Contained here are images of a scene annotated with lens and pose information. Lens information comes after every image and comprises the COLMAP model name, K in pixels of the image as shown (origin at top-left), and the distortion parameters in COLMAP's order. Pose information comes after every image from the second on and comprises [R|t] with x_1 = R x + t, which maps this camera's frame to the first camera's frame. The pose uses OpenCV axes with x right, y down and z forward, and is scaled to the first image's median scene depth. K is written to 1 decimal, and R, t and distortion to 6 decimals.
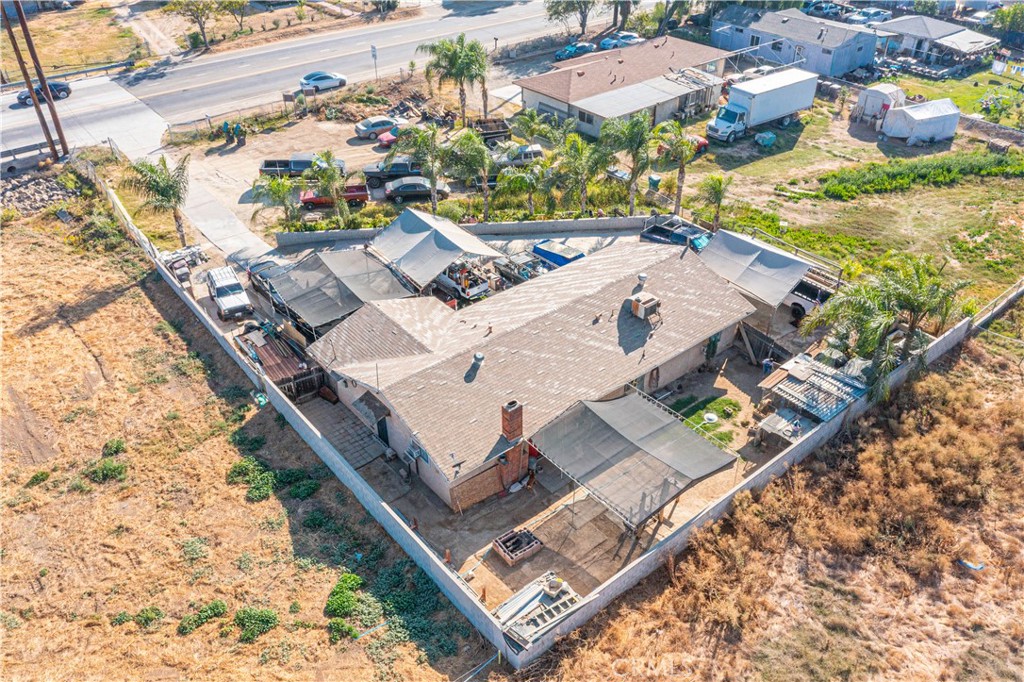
lens RADIAL K [[803.5, 0, 508.5], [0, 803.5, 339.6], [0, 0, 1]] dist [0.001588, 0.006510]
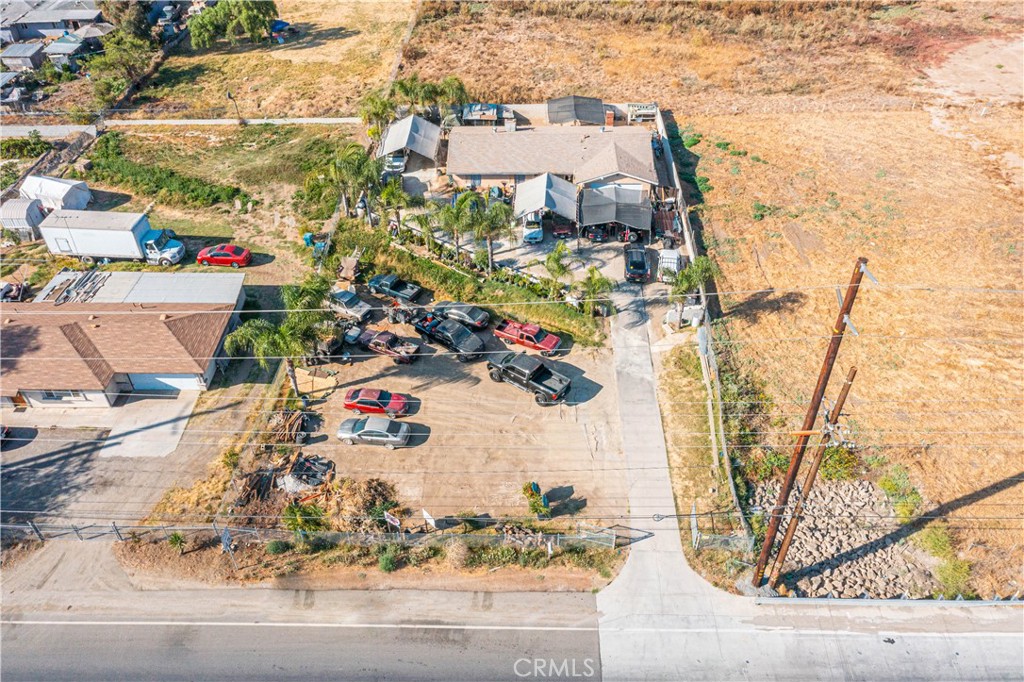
lens RADIAL K [[803.5, 0, 508.5], [0, 803.5, 339.6], [0, 0, 1]] dist [0.001588, 0.006510]
pose [[-0.761494, -0.405533, 0.505638, -0.683592], [0.388801, 0.338387, 0.856930, -1.016586], [-0.518615, 0.849139, -0.100008, 1.055617]]
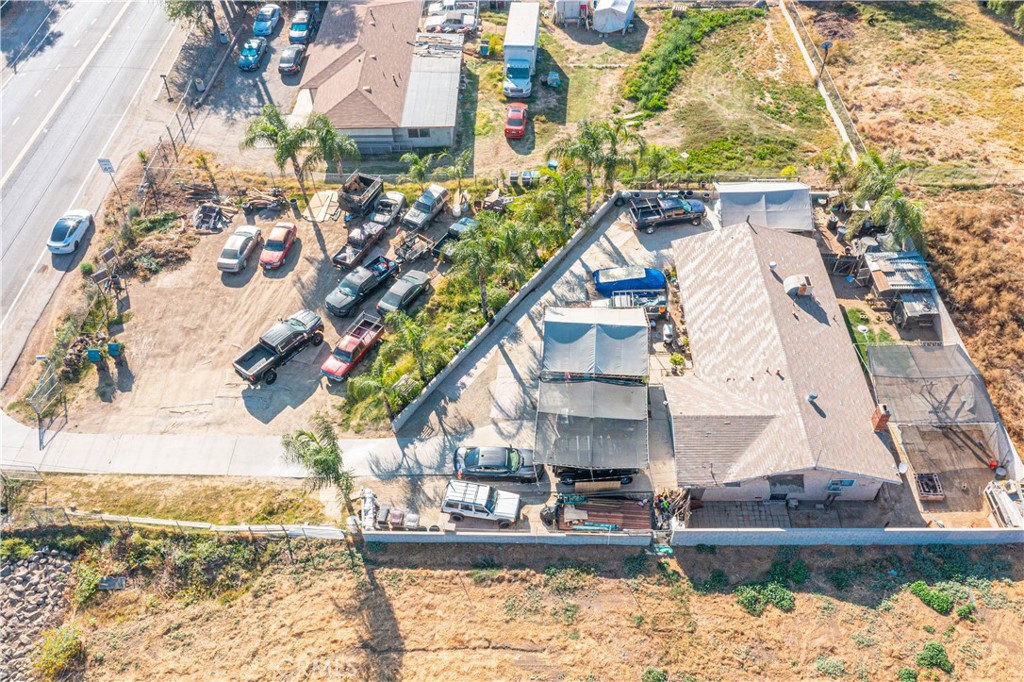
lens RADIAL K [[836.0, 0, 507.5], [0, 836.0, 340.6], [0, 0, 1]] dist [0.002622, 0.007140]
pose [[0.641101, -0.570307, 0.513555, -0.544331], [0.455324, 0.821321, 0.343676, -0.403711], [-0.617794, 0.013503, 0.786224, 0.156029]]
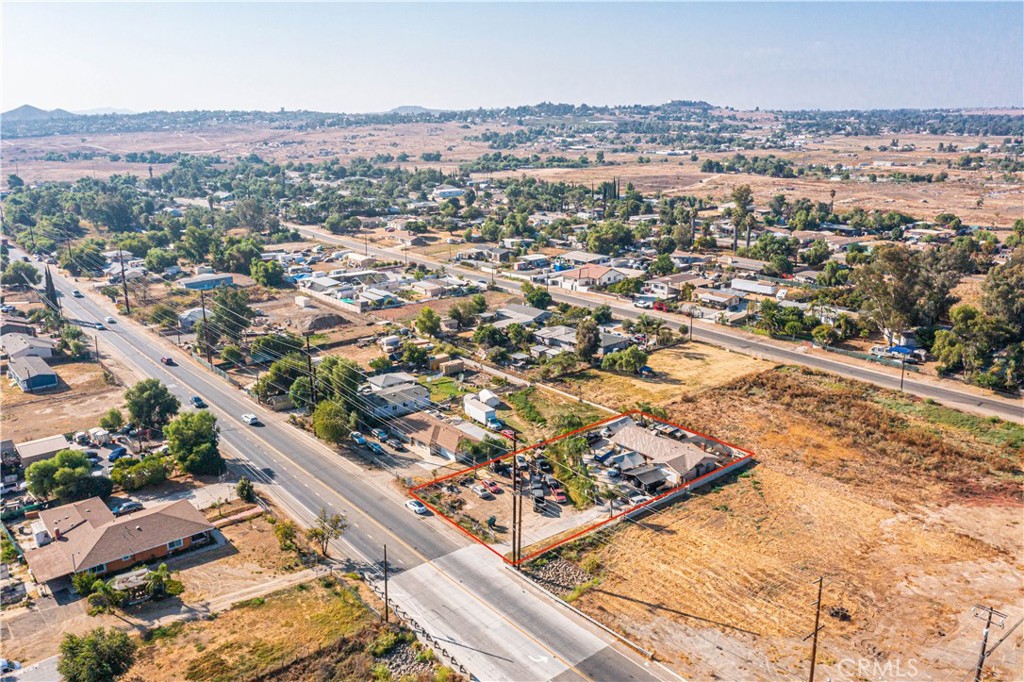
lens RADIAL K [[803.5, 0, 508.5], [0, 803.5, 339.6], [0, 0, 1]] dist [0.001588, 0.006510]
pose [[-0.009844, -0.268212, 0.963310, -2.304723], [0.575707, 0.786155, 0.224770, -1.118028], [-0.817596, 0.556797, 0.146672, 0.473280]]
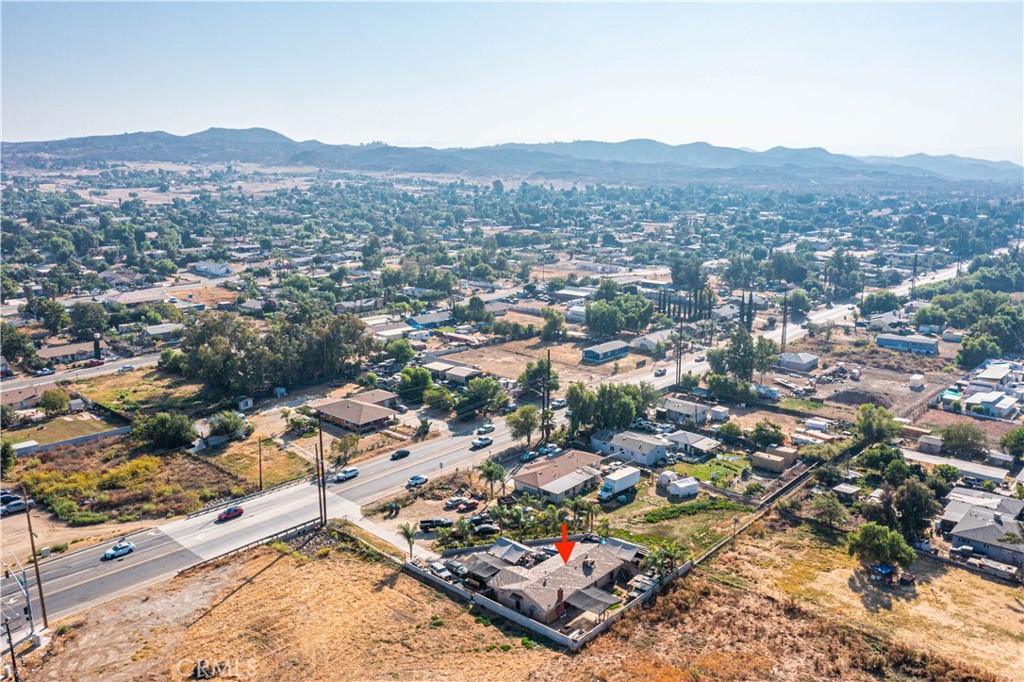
lens RADIAL K [[806.3, 0, 508.7], [0, 806.3, 337.7], [0, 0, 1]] dist [-0.019883, 0.050325]
pose [[0.987849, -0.025851, 0.153249, -0.392464], [0.083479, 0.920005, -0.382912, 0.213237], [-0.131091, 0.391053, 0.910984, -1.415867]]
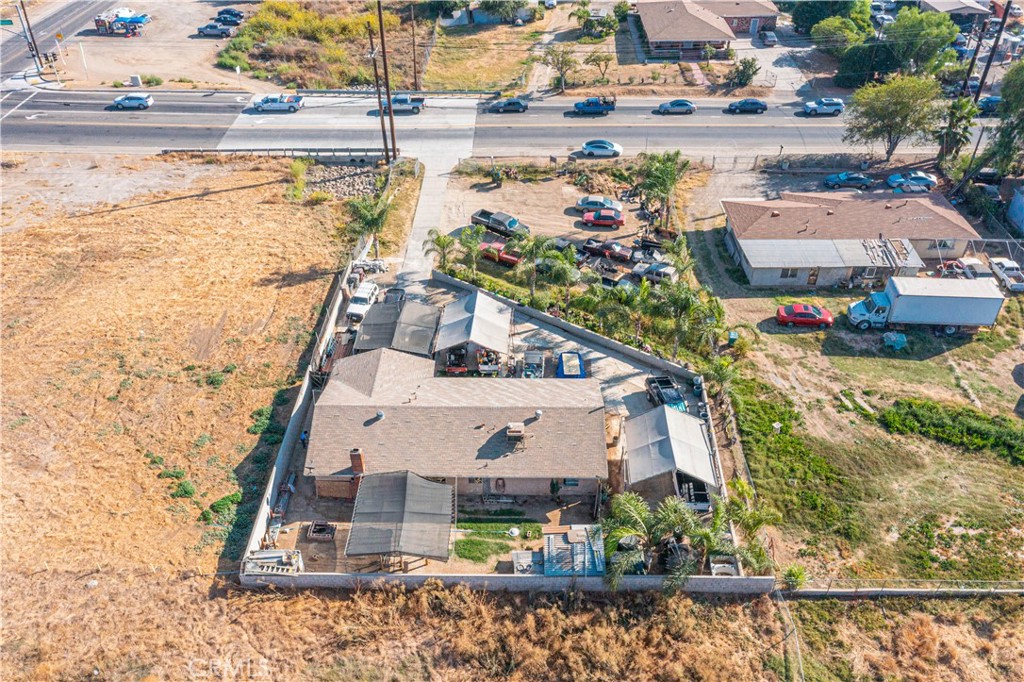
lens RADIAL K [[806.3, 0, 508.7], [0, 806.3, 337.7], [0, 0, 1]] dist [-0.019883, 0.050325]
pose [[0.765082, 0.389988, -0.512405, 0.494327], [-0.367120, 0.917922, 0.150470, -0.242544], [0.529030, 0.072993, 0.845458, -0.092280]]
